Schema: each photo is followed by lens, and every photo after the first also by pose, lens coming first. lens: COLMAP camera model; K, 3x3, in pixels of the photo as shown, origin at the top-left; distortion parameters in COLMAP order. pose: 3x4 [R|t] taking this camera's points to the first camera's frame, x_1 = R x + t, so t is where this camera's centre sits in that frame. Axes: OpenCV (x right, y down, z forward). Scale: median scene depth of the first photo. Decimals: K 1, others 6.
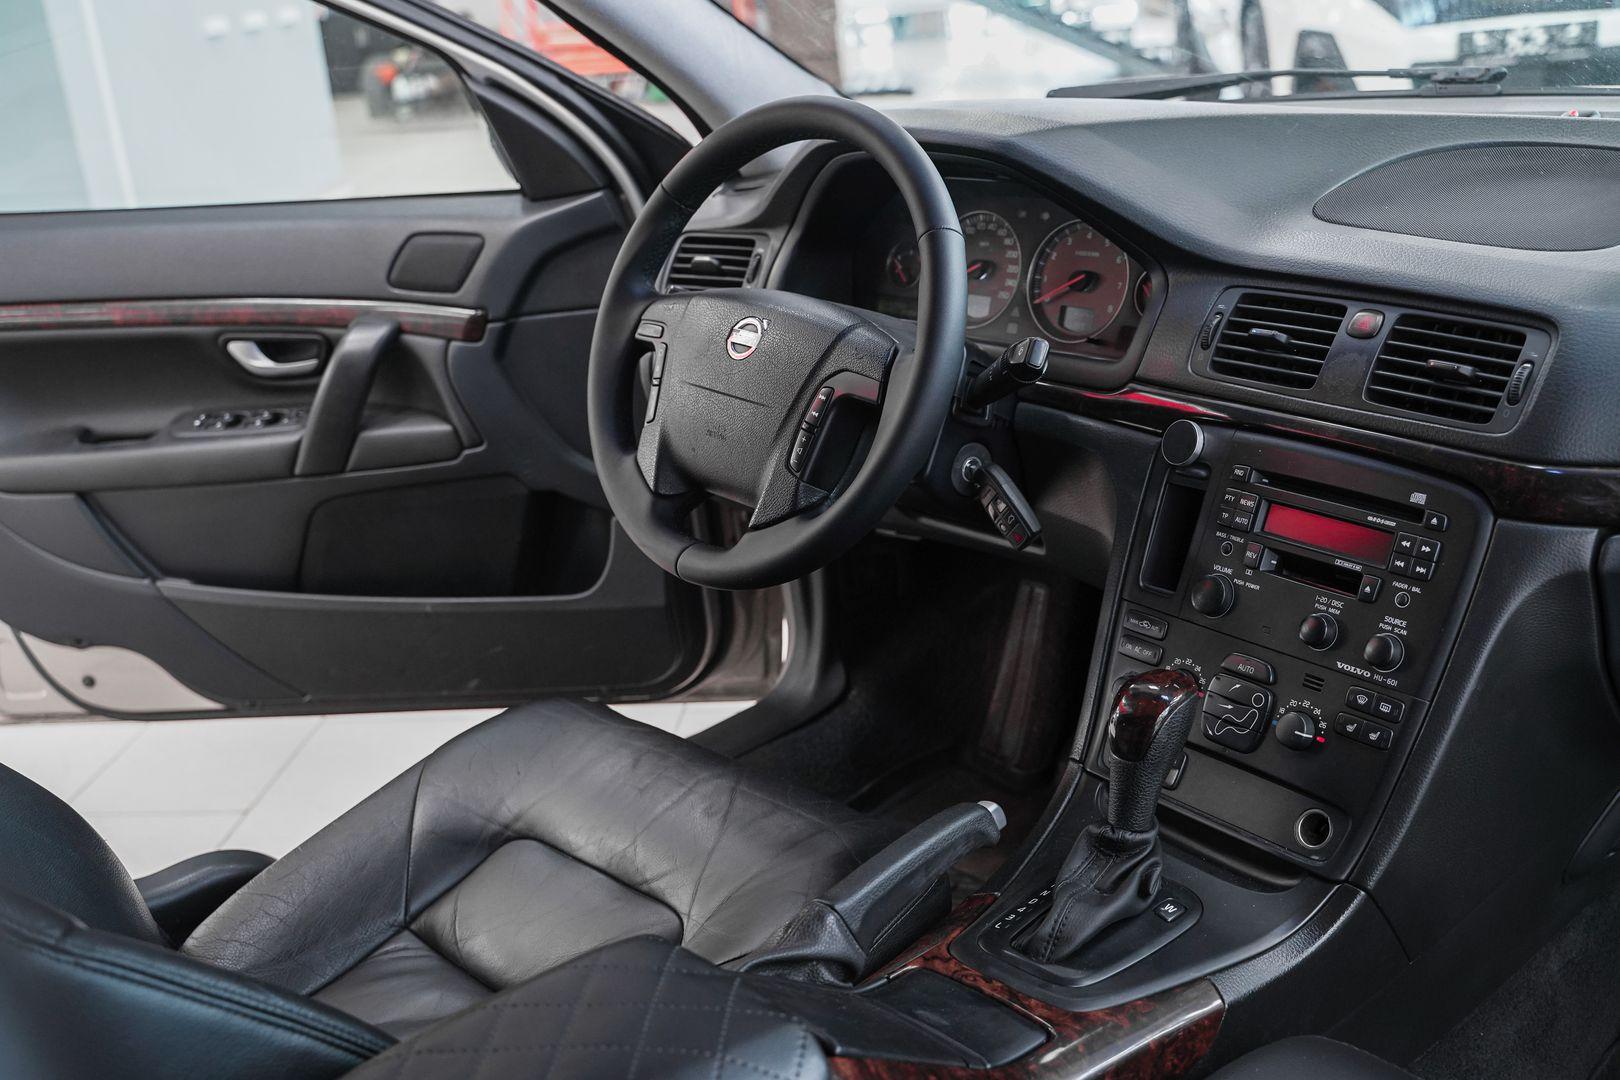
lens RADIAL K [[1708.6, 0, 817.1], [0, 1708.6, 531.9], [0, 0, 1]] dist [-0.002883, 0.000000]
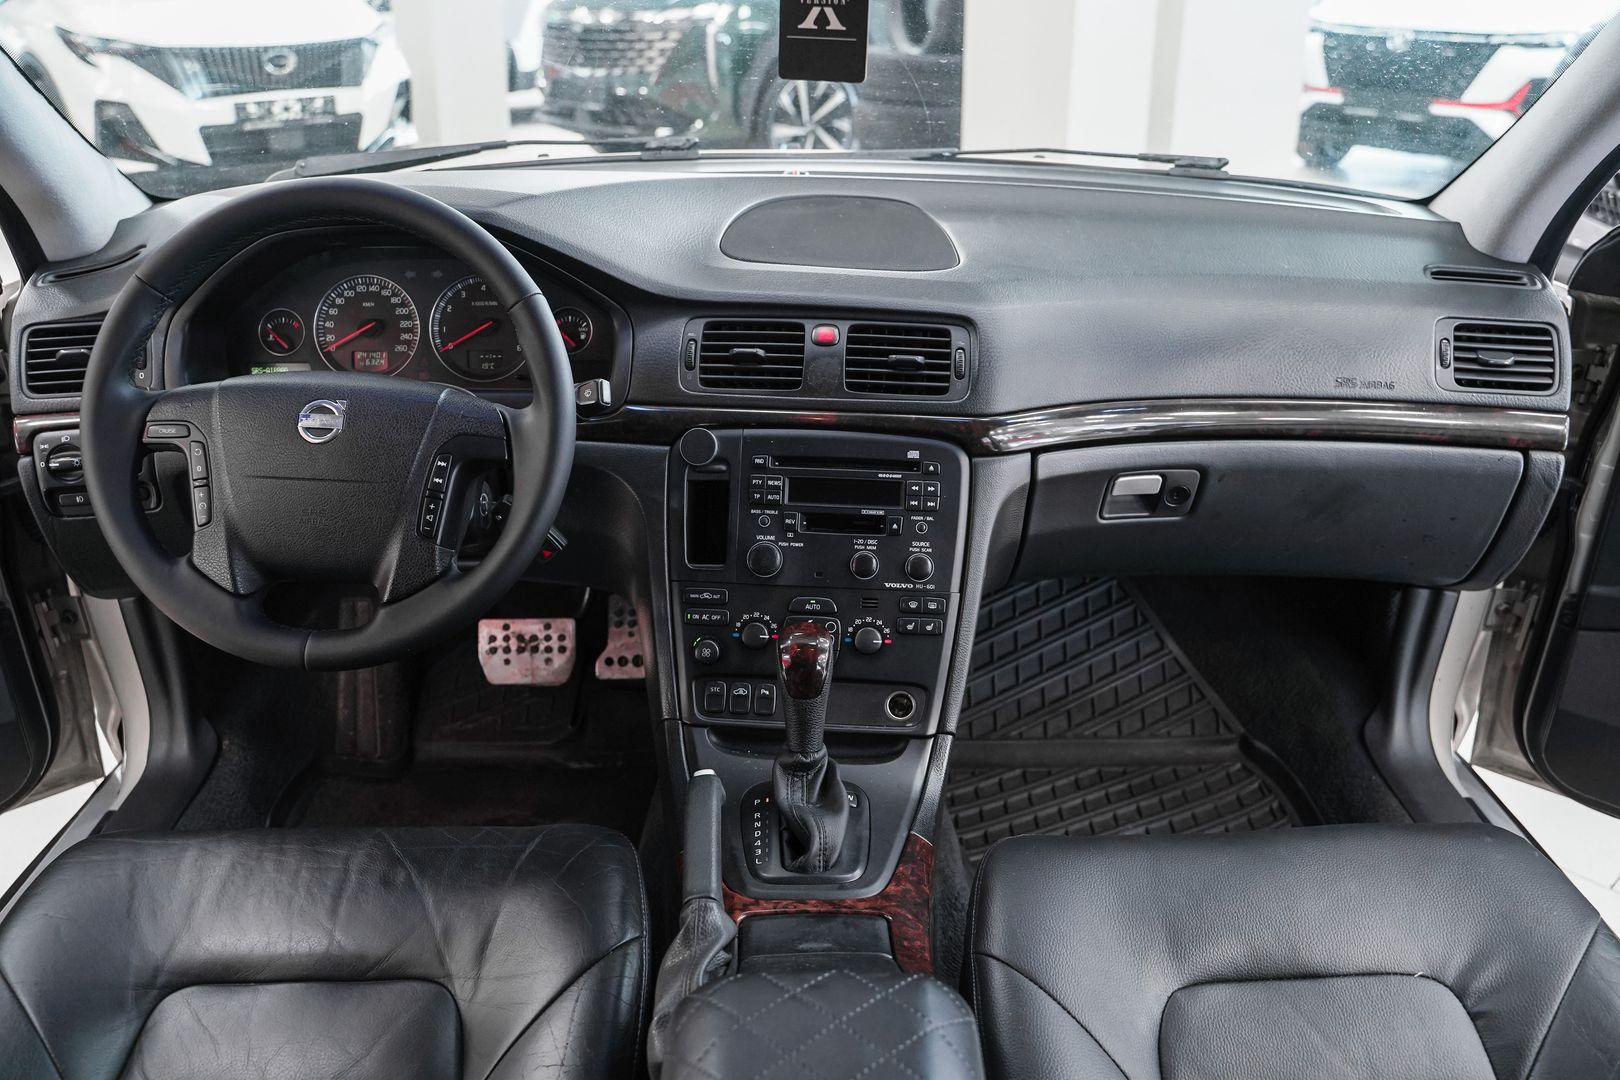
lens RADIAL K [[1322.5, 0, 824.3], [0, 1322.5, 533.5], [0, 0, 1]] dist [-0.127380, 0.102478]
pose [[0.662436, -0.218727, 0.716475, -0.404352], [0.188750, 0.974301, 0.122923, -0.086380], [-0.724950, 0.053806, 0.686697, 0.263458]]
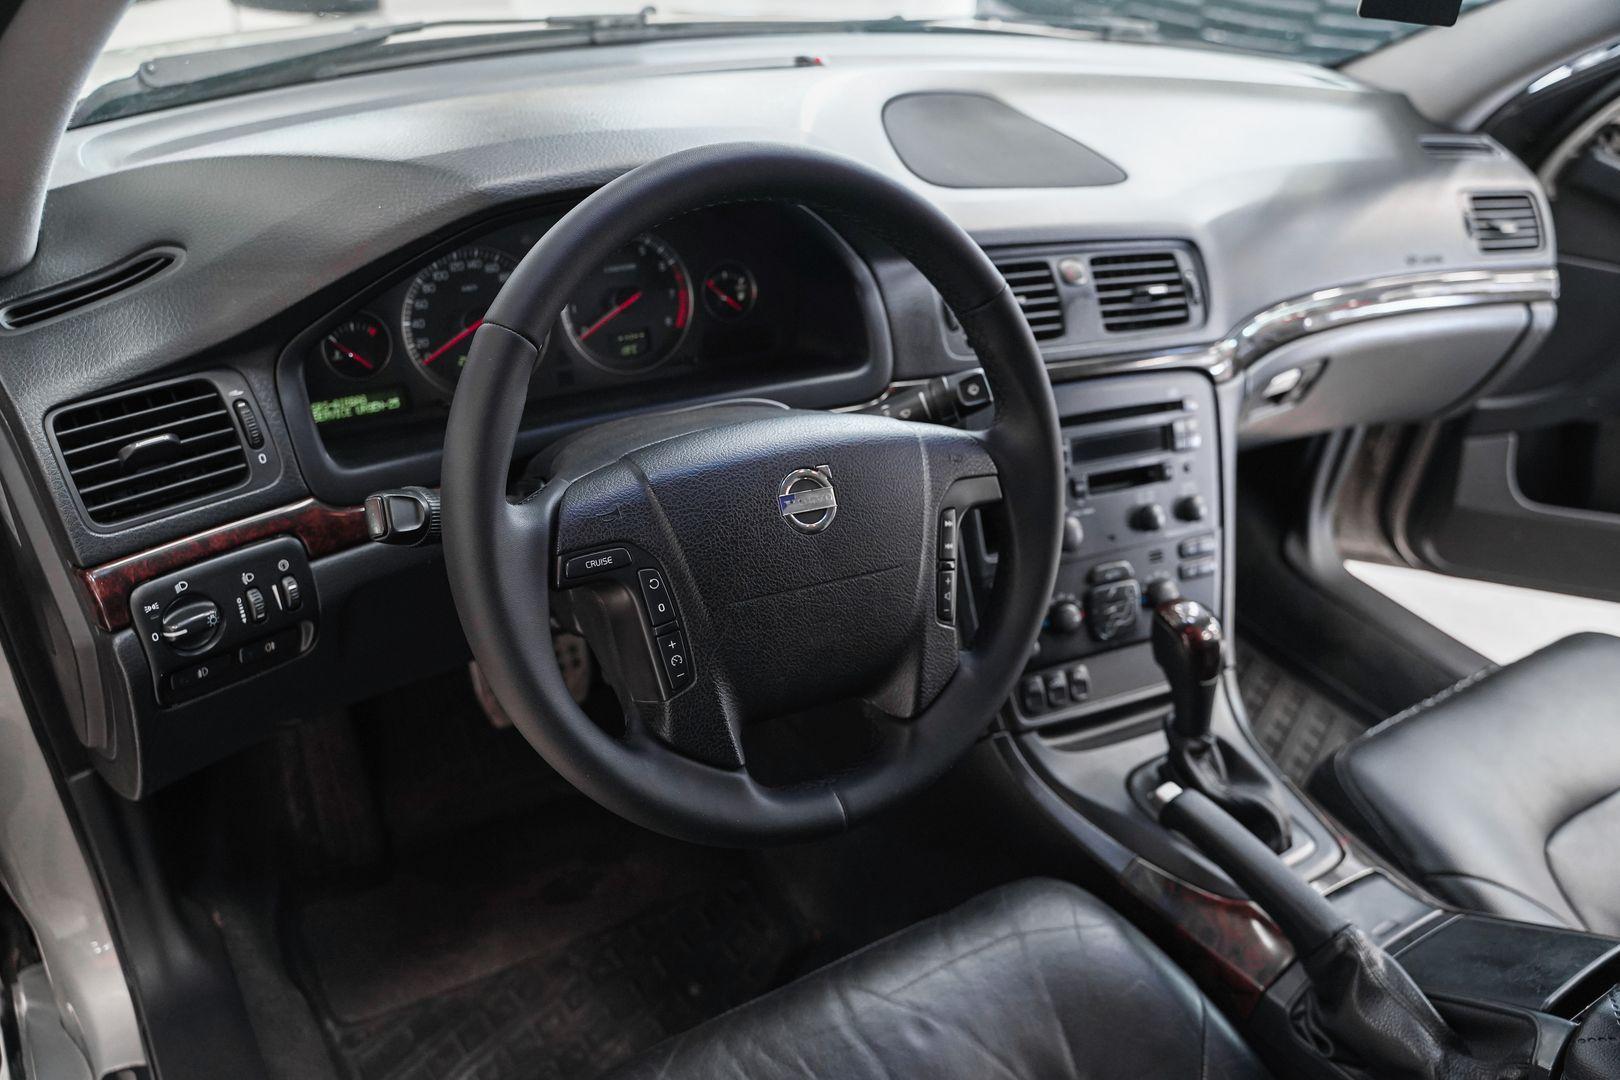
lens RADIAL K [[1322.5, 0, 807.1], [0, 1322.5, 546.6], [0, 0, 1]] dist [-0.127380, 0.102478]
pose [[0.181036, -0.427522, 0.885692, -0.531032], [0.231550, 0.893785, 0.384099, -0.304184], [-0.955830, 0.135546, 0.260800, 0.854678]]
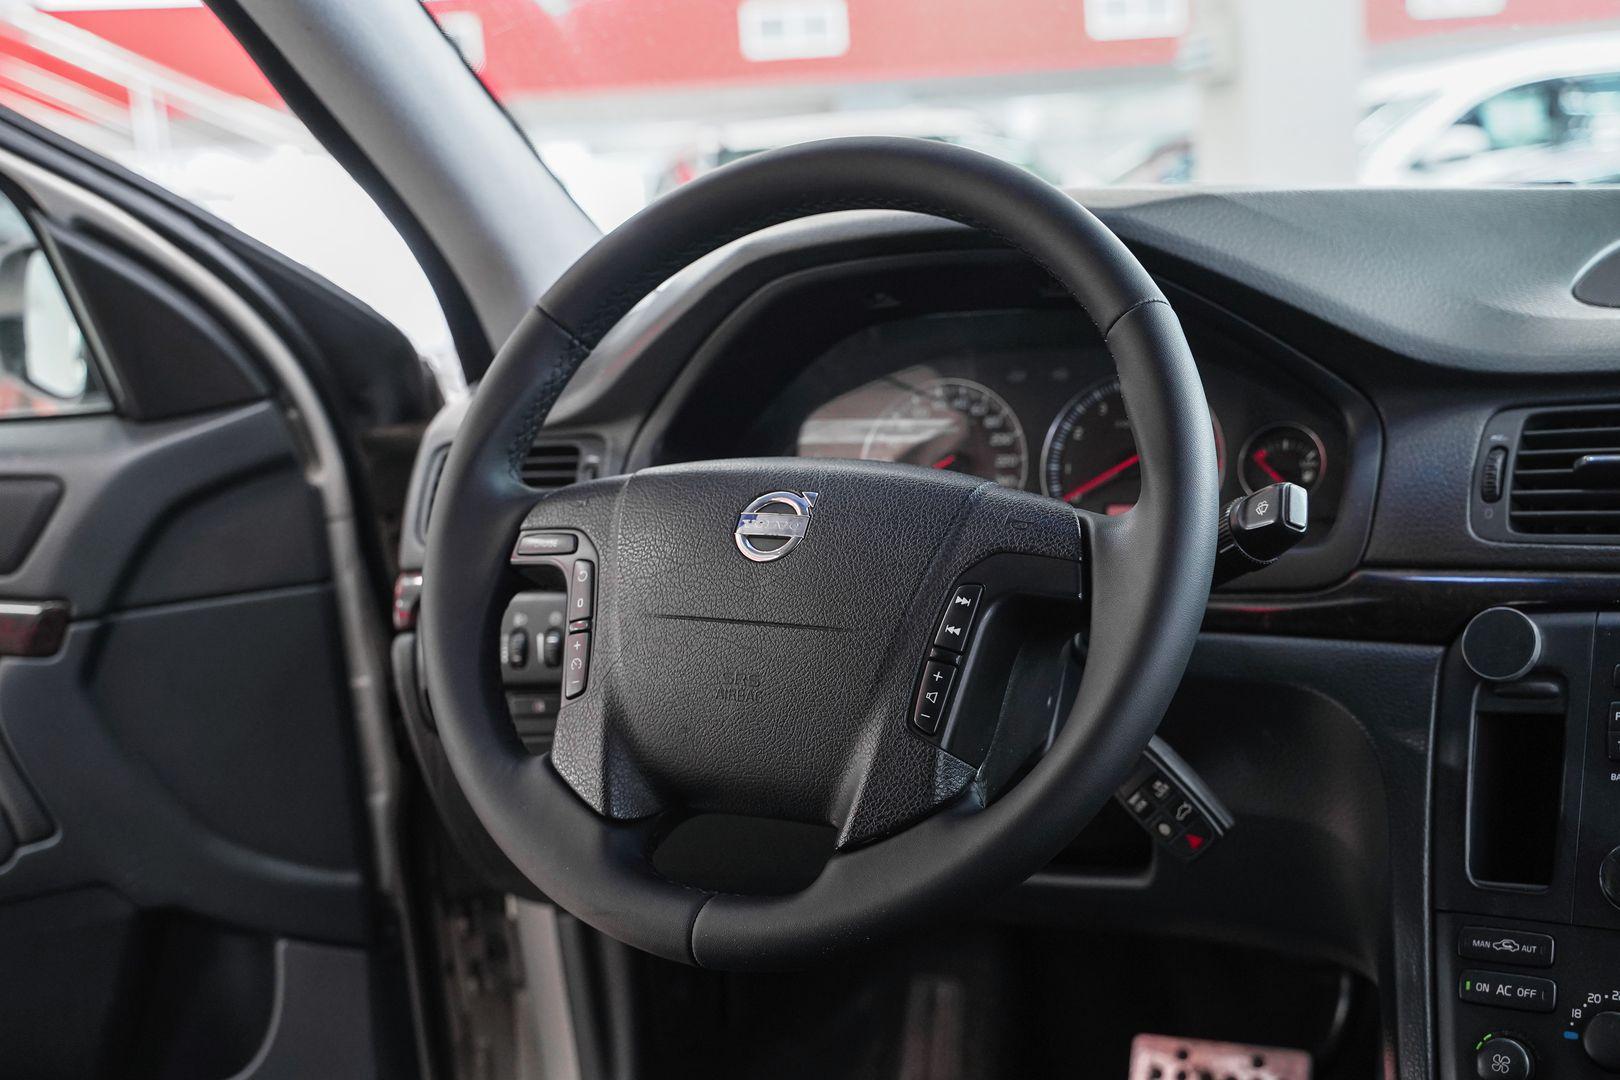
lens RADIAL K [[2049.7, 0, 803.6], [0, 2049.7, 534.7], [0, 0, 1]] dist [0.051888, 0.000000]
pose [[0.943433, -0.038510, 0.329318, -0.258782], [0.112932, 0.971166, -0.209961, 0.036358], [-0.311737, 0.235275, 0.920579, 0.356453]]
